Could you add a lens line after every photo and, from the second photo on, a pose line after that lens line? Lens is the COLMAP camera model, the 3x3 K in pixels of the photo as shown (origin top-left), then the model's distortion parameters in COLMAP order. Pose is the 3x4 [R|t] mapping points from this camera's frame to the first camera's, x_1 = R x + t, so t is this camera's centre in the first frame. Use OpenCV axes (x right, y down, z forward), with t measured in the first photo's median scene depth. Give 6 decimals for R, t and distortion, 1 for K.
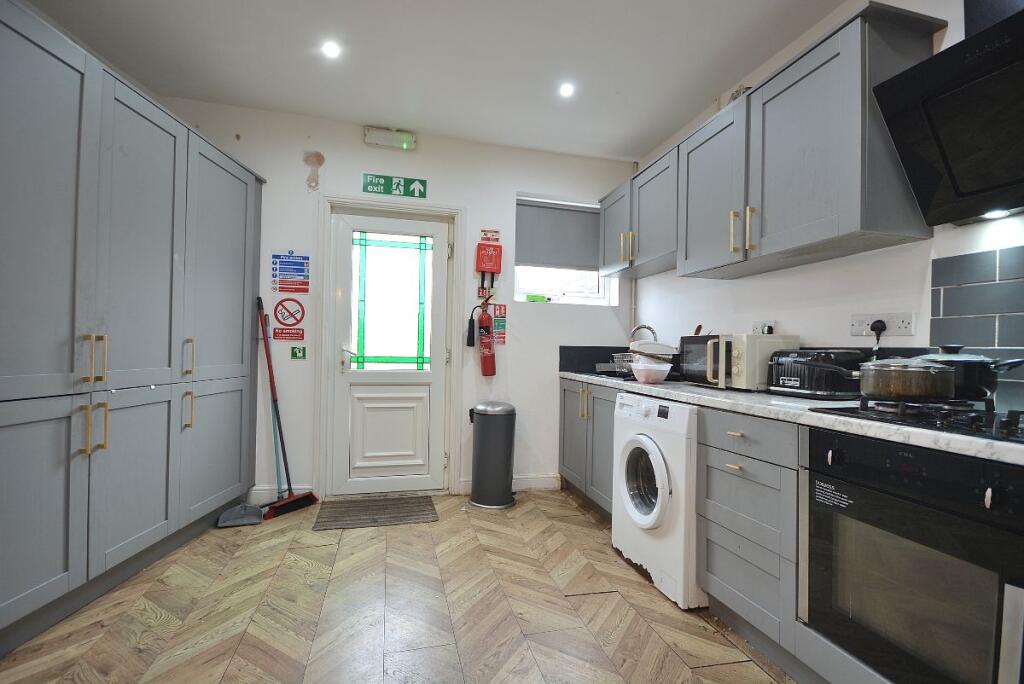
lens RADIAL K [[463.3, 0, 509.7], [0, 463.3, 344.7], [0, 0, 1]] dist [0.000777, -0.000019]
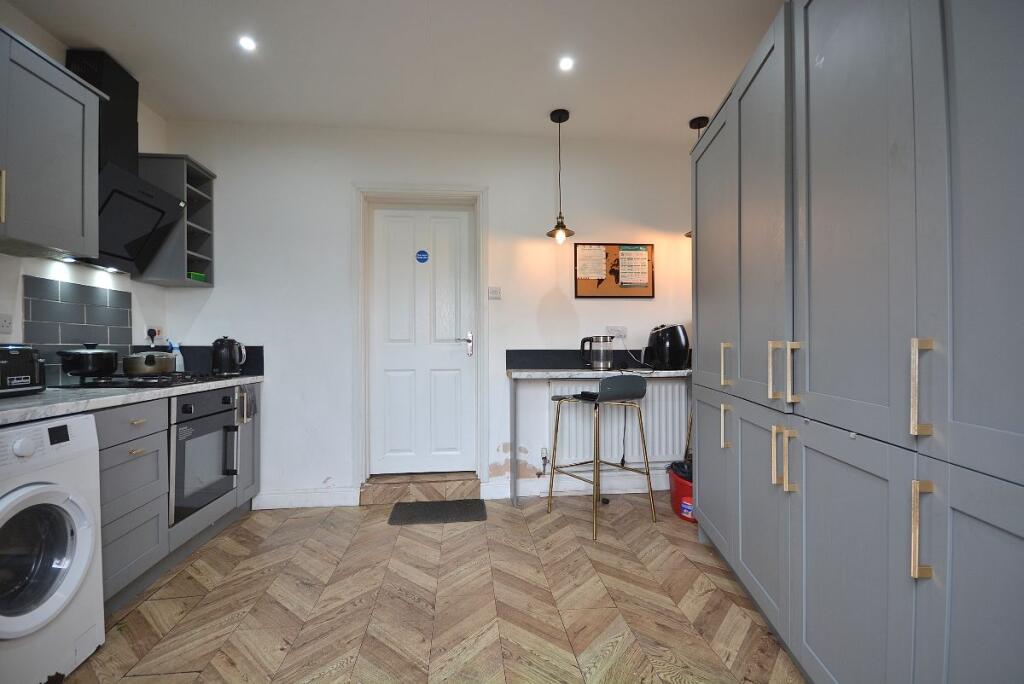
lens RADIAL K [[463.3, 0, 509.7], [0, 463.3, 344.7], [0, 0, 1]] dist [0.000777, -0.000019]
pose [[-0.989747, -0.014933, 0.142049, -0.629977], [-0.017144, 0.999750, -0.014349, 0.003861], [-0.141799, -0.016637, -0.989756, 2.198290]]
